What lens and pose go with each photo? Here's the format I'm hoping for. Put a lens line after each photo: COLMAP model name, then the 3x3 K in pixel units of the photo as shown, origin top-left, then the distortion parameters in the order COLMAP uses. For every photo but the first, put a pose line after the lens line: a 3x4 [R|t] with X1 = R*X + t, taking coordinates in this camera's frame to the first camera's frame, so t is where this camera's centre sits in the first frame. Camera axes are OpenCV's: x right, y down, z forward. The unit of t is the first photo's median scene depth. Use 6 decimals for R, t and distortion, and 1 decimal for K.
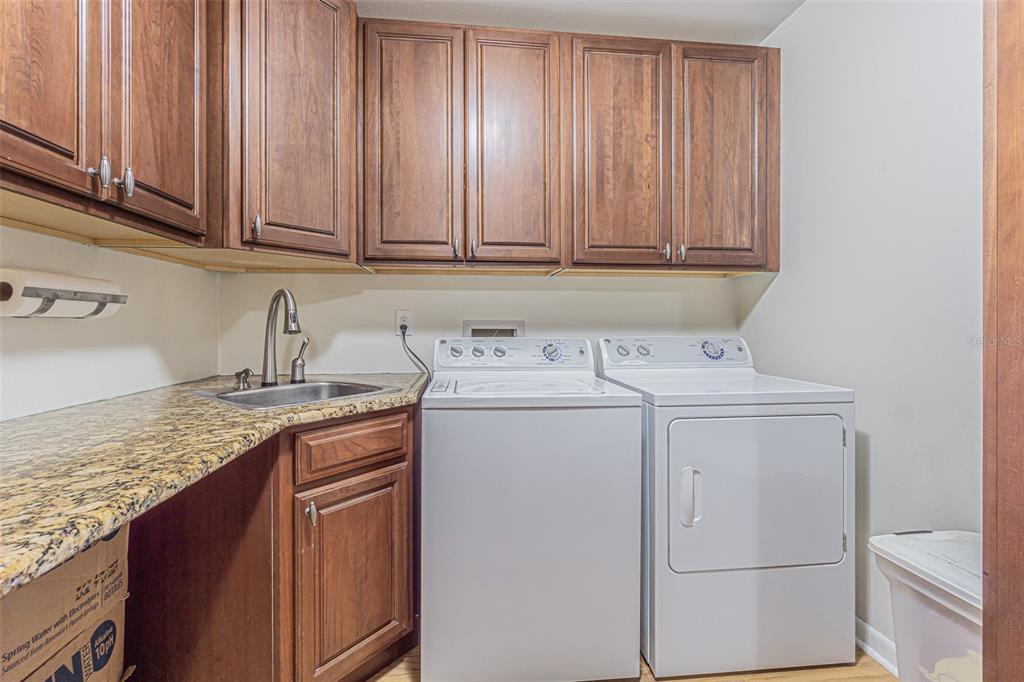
lens RADIAL K [[444.5, 0, 506.5], [0, 444.5, 327.8], [0, 0, 1]] dist [-0.009939, -0.000057]
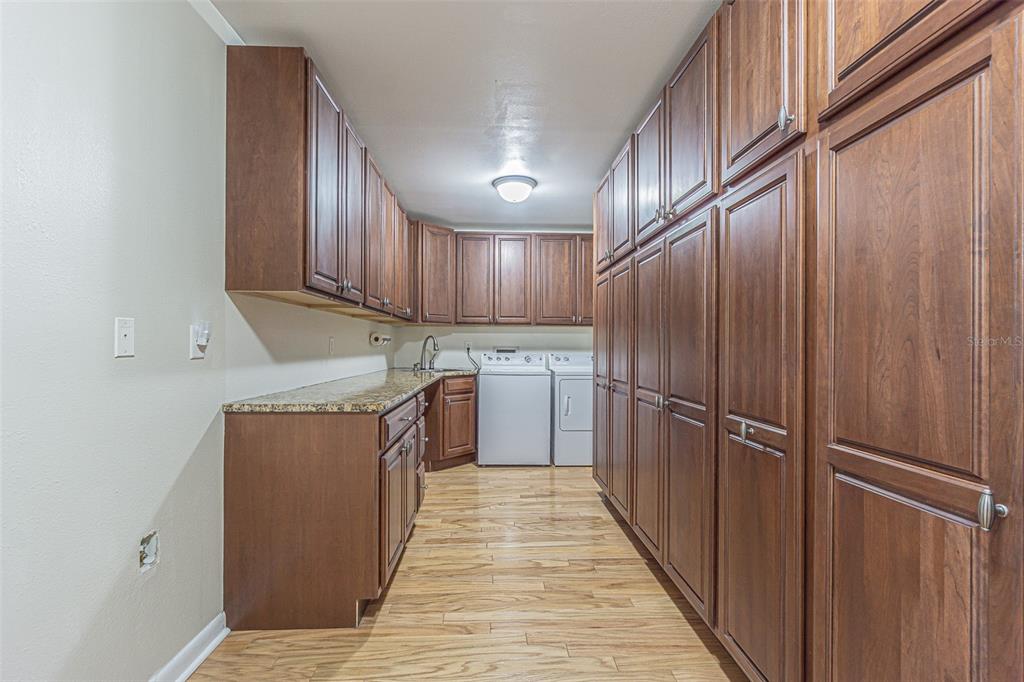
lens RADIAL K [[444.3, 0, 510.8], [0, 444.3, 346.6], [0, 0, 1]] dist [-0.000573, -0.000013]
pose [[0.997750, 0.004732, -0.066882, 0.181230], [-0.005242, 0.999958, -0.007451, 0.004152], [0.066844, 0.007785, 0.997733, -1.590801]]
